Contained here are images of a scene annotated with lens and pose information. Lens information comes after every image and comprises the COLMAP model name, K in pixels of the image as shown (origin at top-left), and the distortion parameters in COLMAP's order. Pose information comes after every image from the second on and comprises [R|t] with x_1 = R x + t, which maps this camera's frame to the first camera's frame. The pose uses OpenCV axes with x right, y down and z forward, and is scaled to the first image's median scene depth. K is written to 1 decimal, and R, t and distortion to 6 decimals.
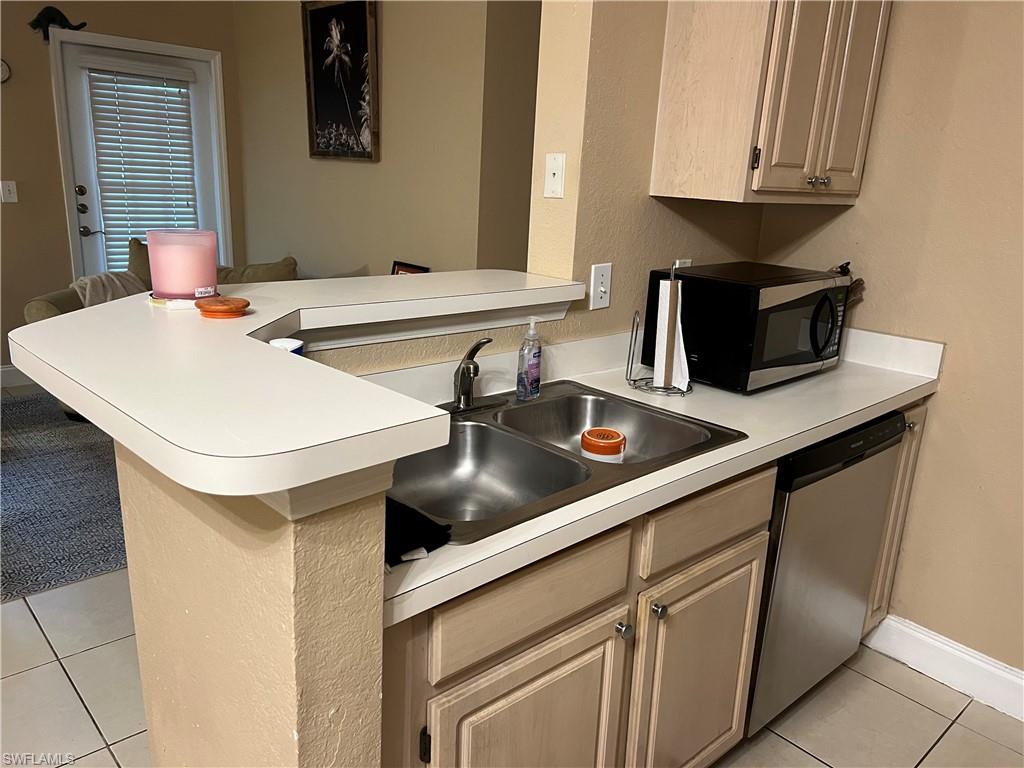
lens RADIAL K [[758.1, 0, 504.7], [0, 758.1, 381.2], [0, 0, 1]] dist [0.069152, -0.078416]
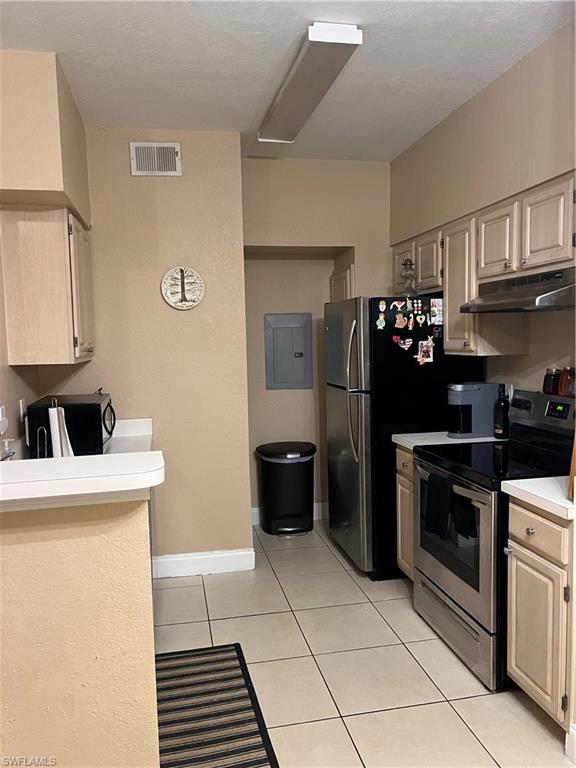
lens RADIAL K [[568.6, 0, 288.0], [0, 568.6, 384.0], [0, 0, 1]] dist [0.069152, -0.078416]
pose [[0.552444, -0.130368, 0.823292, -0.566165], [0.269505, 0.962579, -0.028419, 0.002722], [-0.788779, 0.237581, 0.566906, -0.230055]]
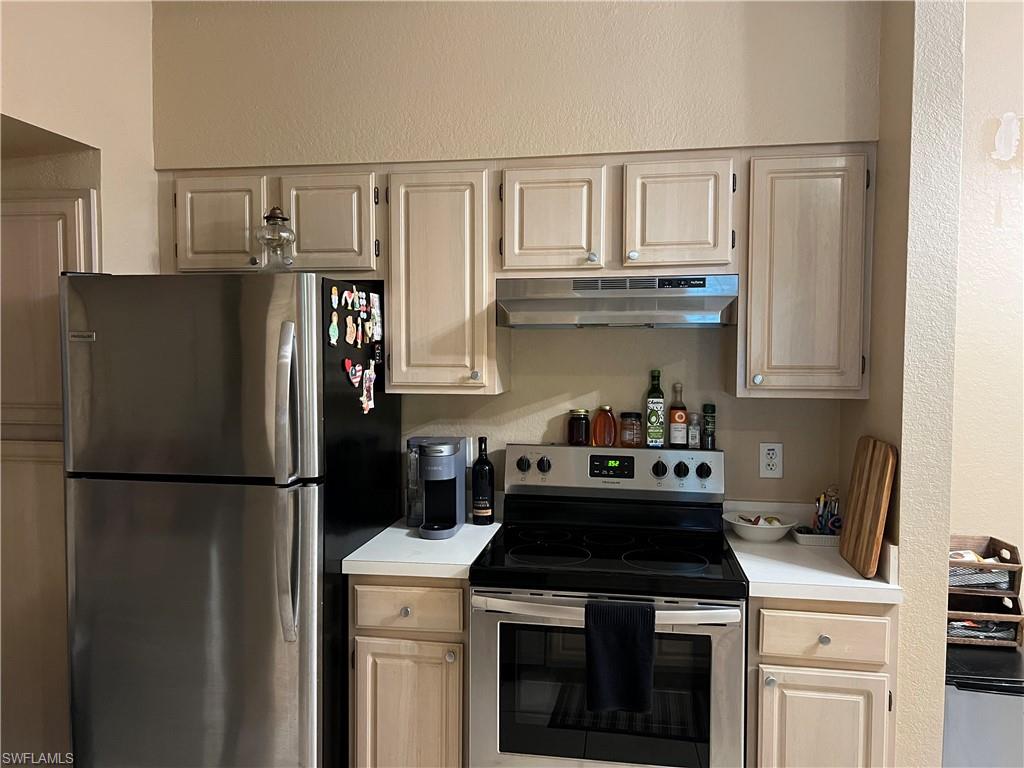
lens RADIAL K [[758.1, 0, 504.7], [0, 758.1, 381.2], [0, 0, 1]] dist [0.069152, -0.078416]
pose [[-0.568758, -0.085282, 0.818071, -0.045514], [0.188709, 0.954548, 0.230708, -0.276772], [-0.800564, 0.285595, -0.526814, 0.839765]]
